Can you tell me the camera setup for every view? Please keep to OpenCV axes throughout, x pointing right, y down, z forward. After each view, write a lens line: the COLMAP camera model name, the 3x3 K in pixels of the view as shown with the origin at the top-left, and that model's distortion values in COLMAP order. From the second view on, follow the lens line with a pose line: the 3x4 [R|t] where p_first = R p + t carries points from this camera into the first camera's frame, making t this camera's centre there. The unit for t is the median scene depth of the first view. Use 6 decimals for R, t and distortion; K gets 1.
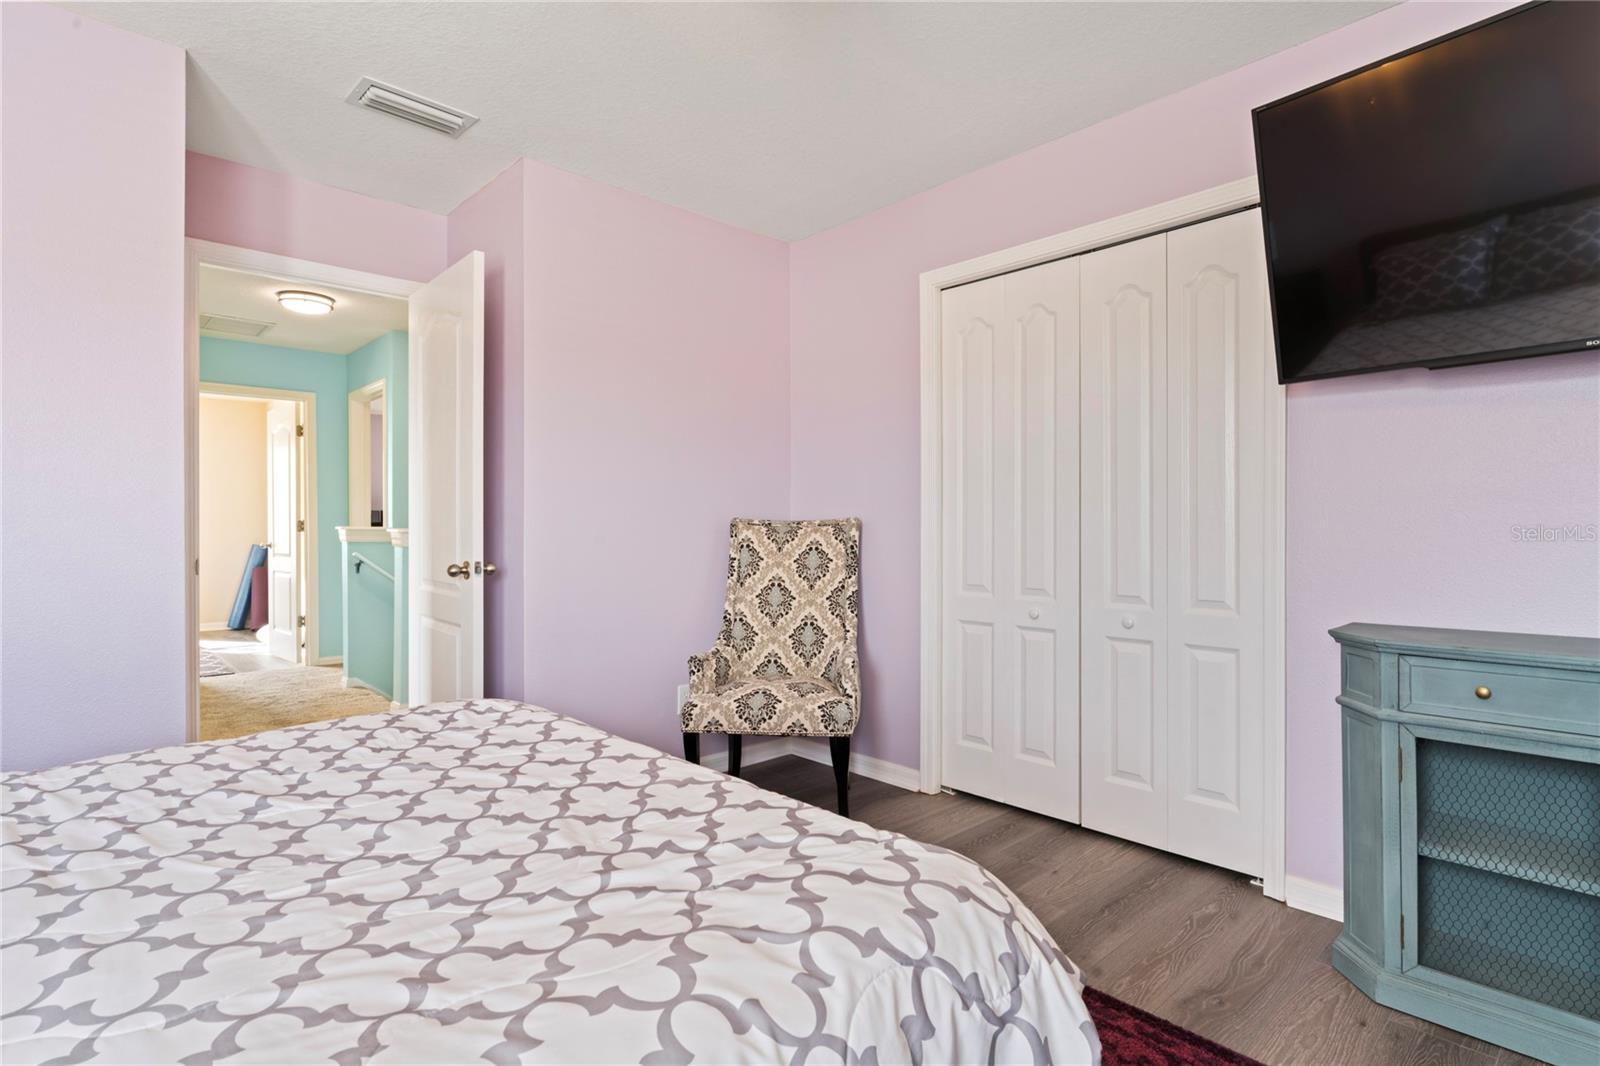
lens RADIAL K [[761.8, 0, 792.9], [0, 761.8, 528.9], [0, 0, 1]] dist [-0.002109, 0.000094]
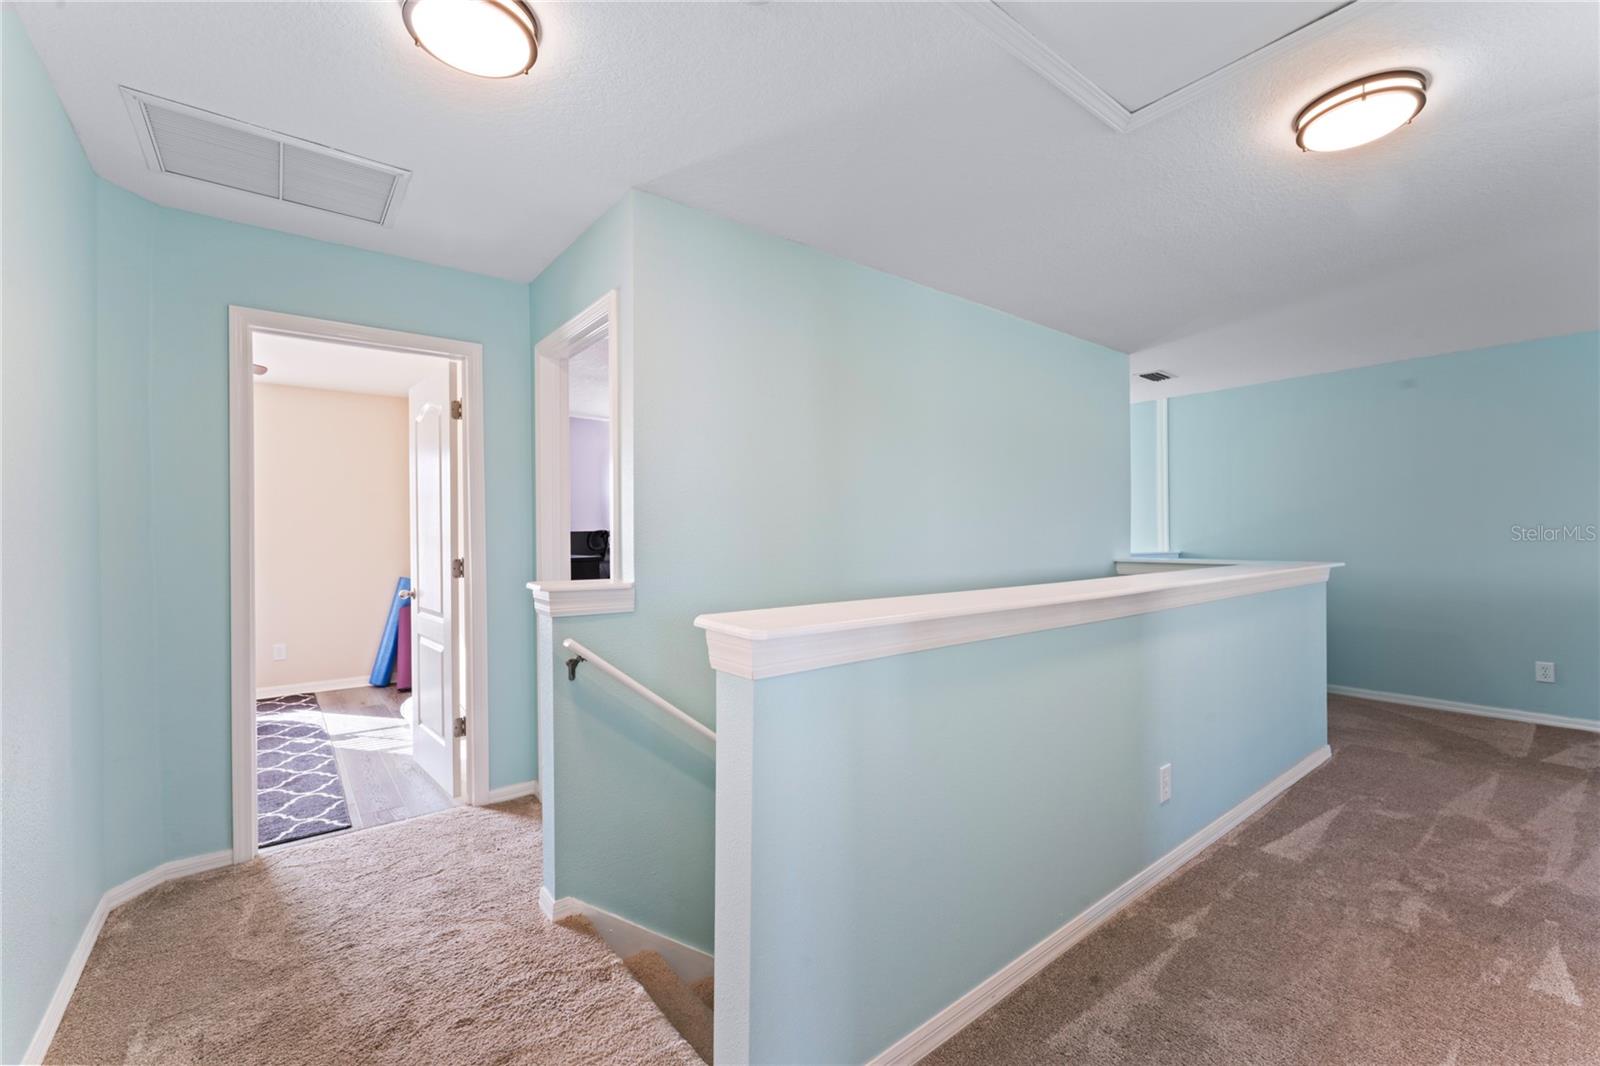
lens RADIAL K [[690.6, 0, 804.6], [0, 690.6, 539.0], [0, 0, 1]] dist [-0.002264, 0.000891]
pose [[0.994715, -0.002369, -0.102646, -0.319237], [0.002654, 0.999993, 0.002639, -0.027894], [0.102640, -0.002898, 0.994714, 0.486333]]
